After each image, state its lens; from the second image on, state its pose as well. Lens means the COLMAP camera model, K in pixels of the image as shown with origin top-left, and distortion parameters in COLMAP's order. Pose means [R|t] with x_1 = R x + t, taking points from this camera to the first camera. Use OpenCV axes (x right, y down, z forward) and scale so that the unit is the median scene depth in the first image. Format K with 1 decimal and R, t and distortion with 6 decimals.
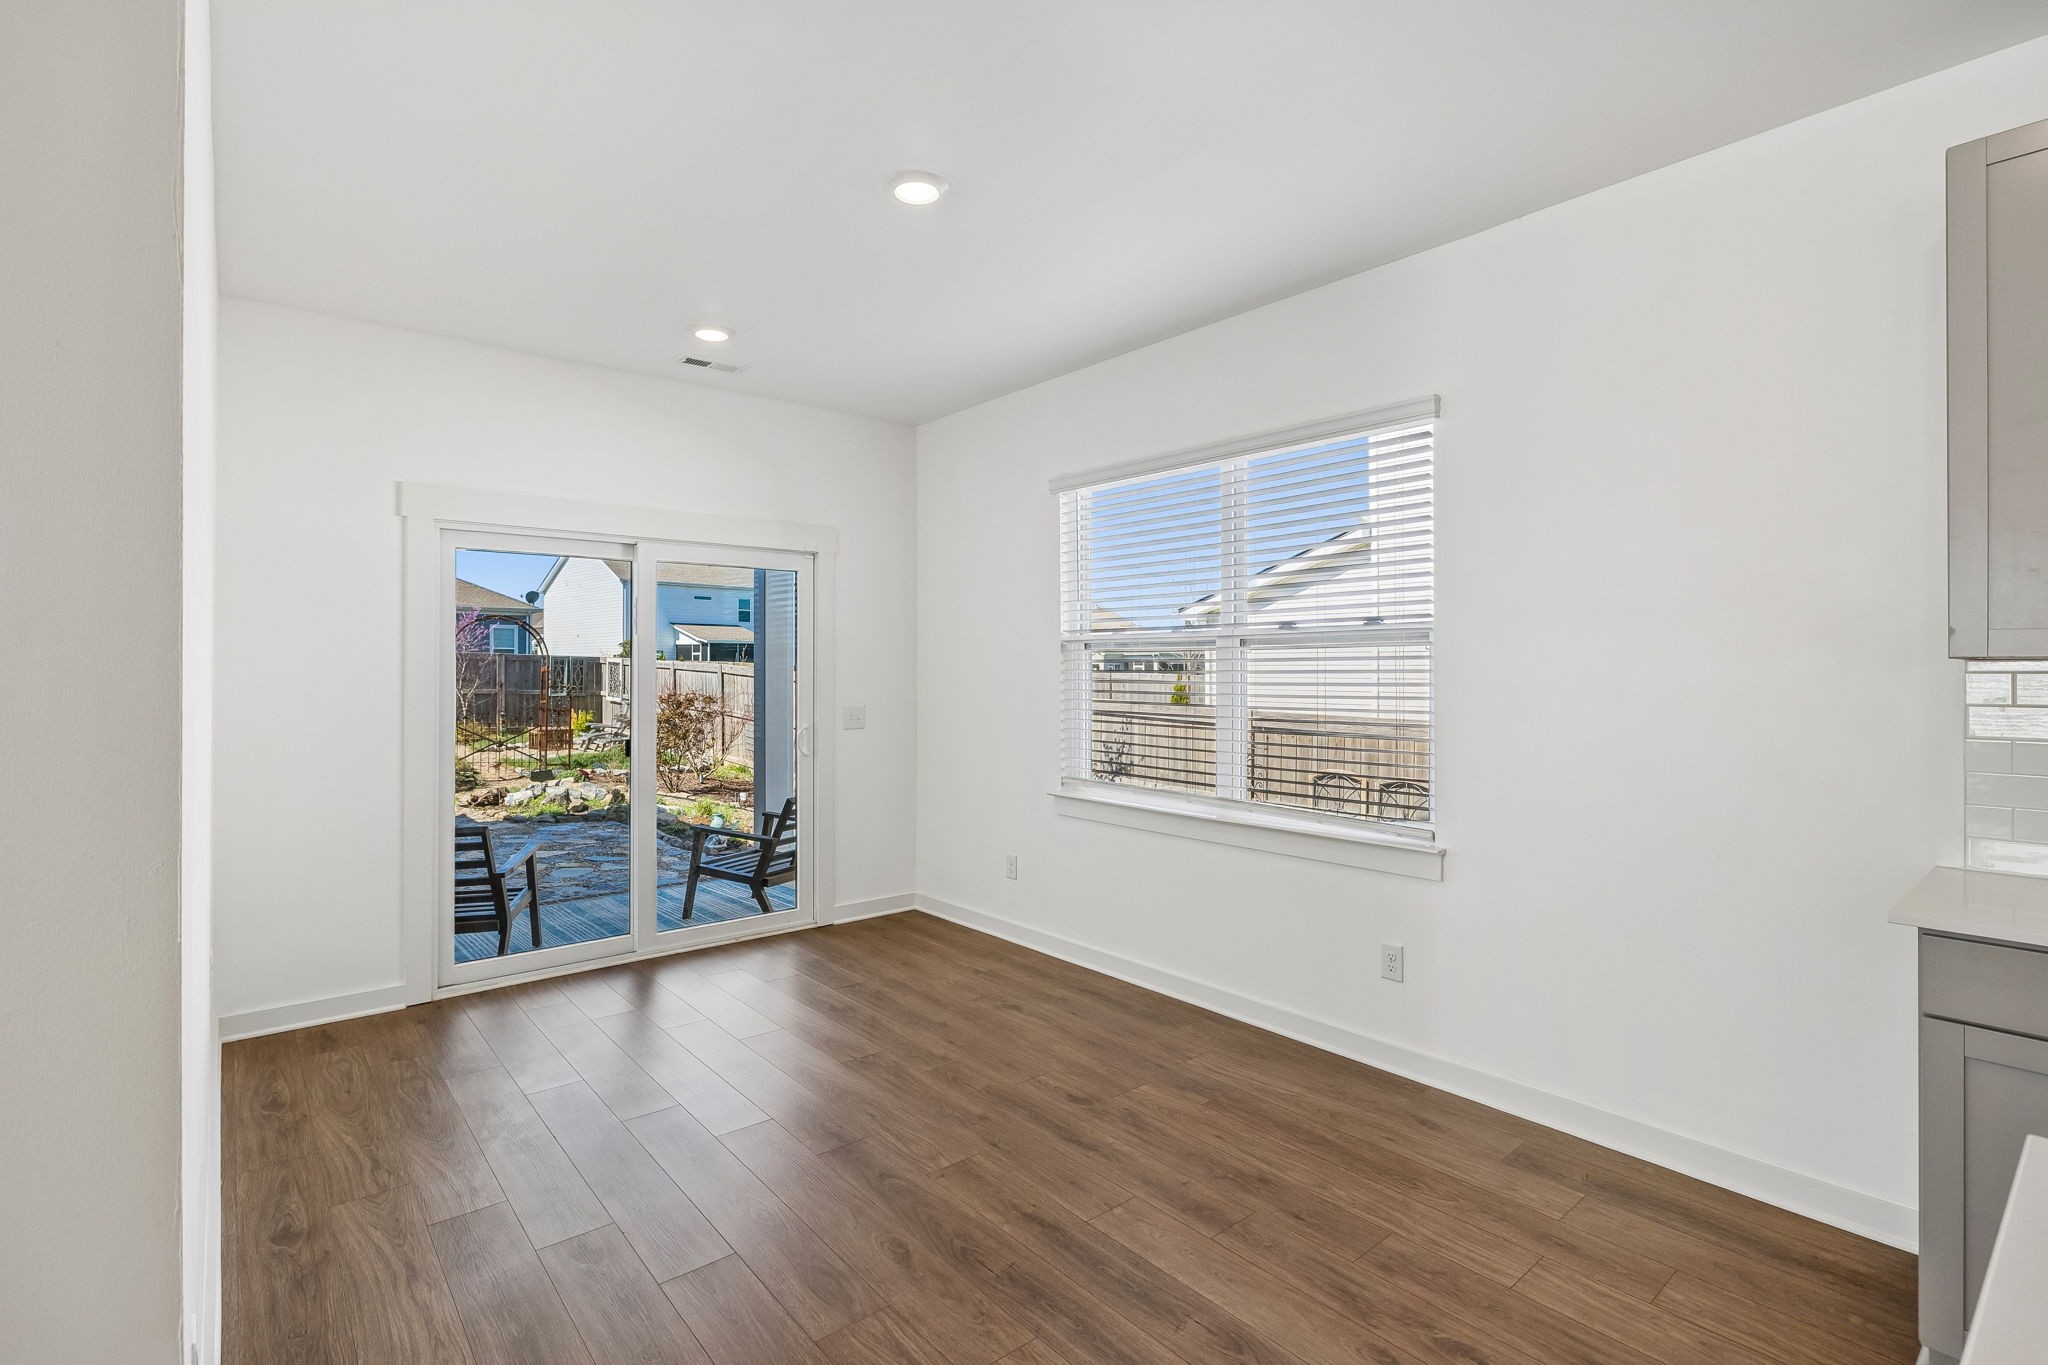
lens RADIAL K [[912.8, 0, 1029.2], [0, 912.8, 678.7], [0, 0, 1]] dist [-0.003486, -0.000240]
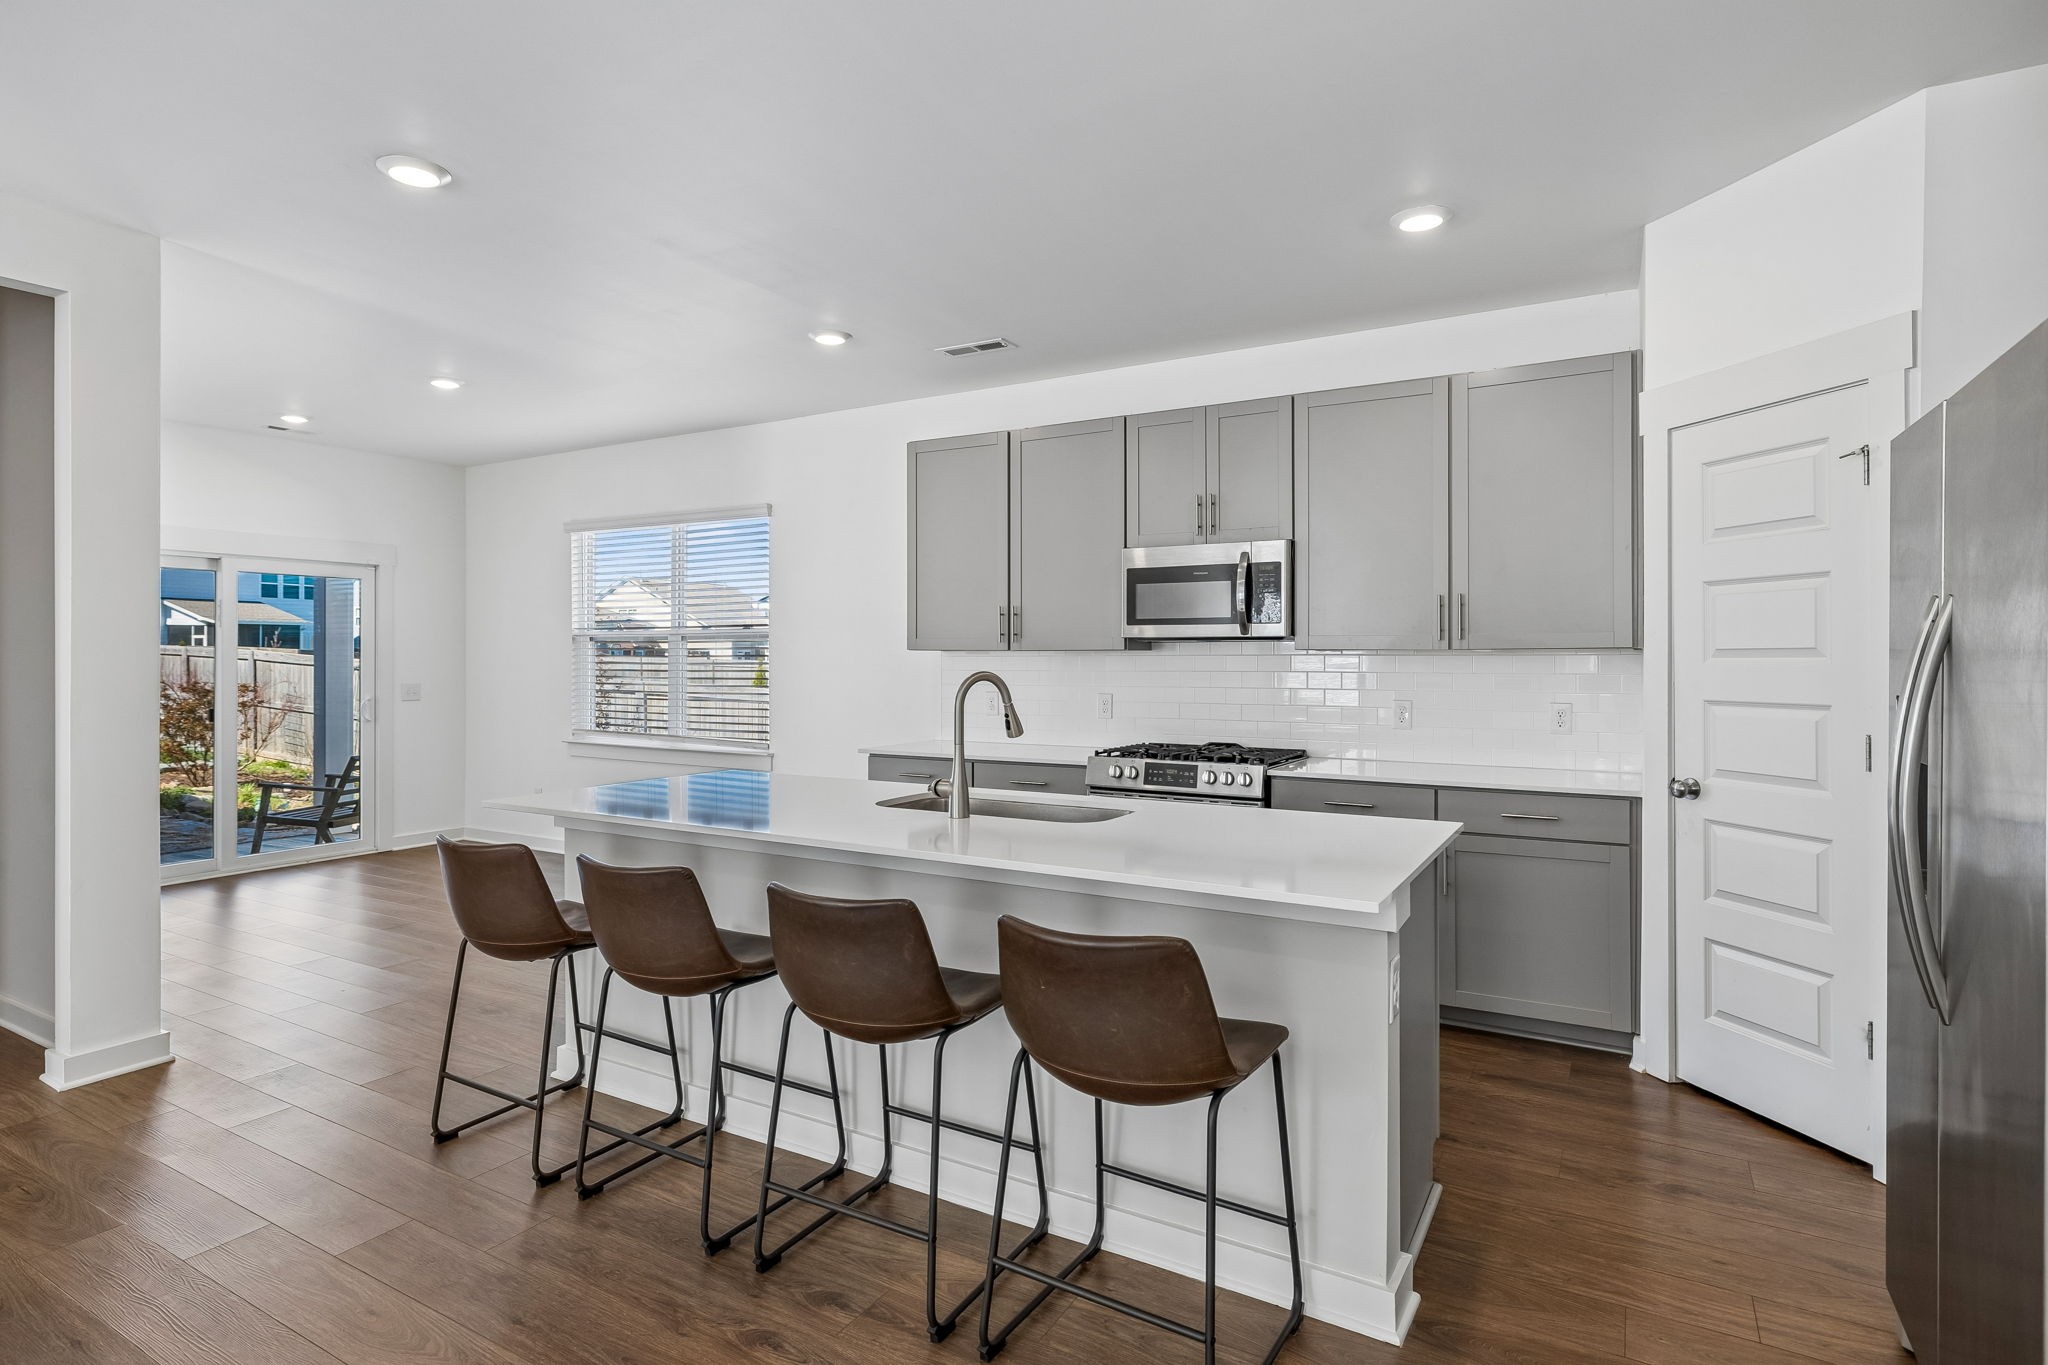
lens RADIAL K [[1046.2, 0, 1019.5], [0, 1046.2, 663.5], [0, 0, 1]] dist [0.005515, 0.000586]
pose [[0.947749, -0.001144, 0.319014, 0.154521], [0.002534, 0.999989, -0.003943, 0.010619], [-0.319006, 0.004545, 0.947742, -0.696096]]
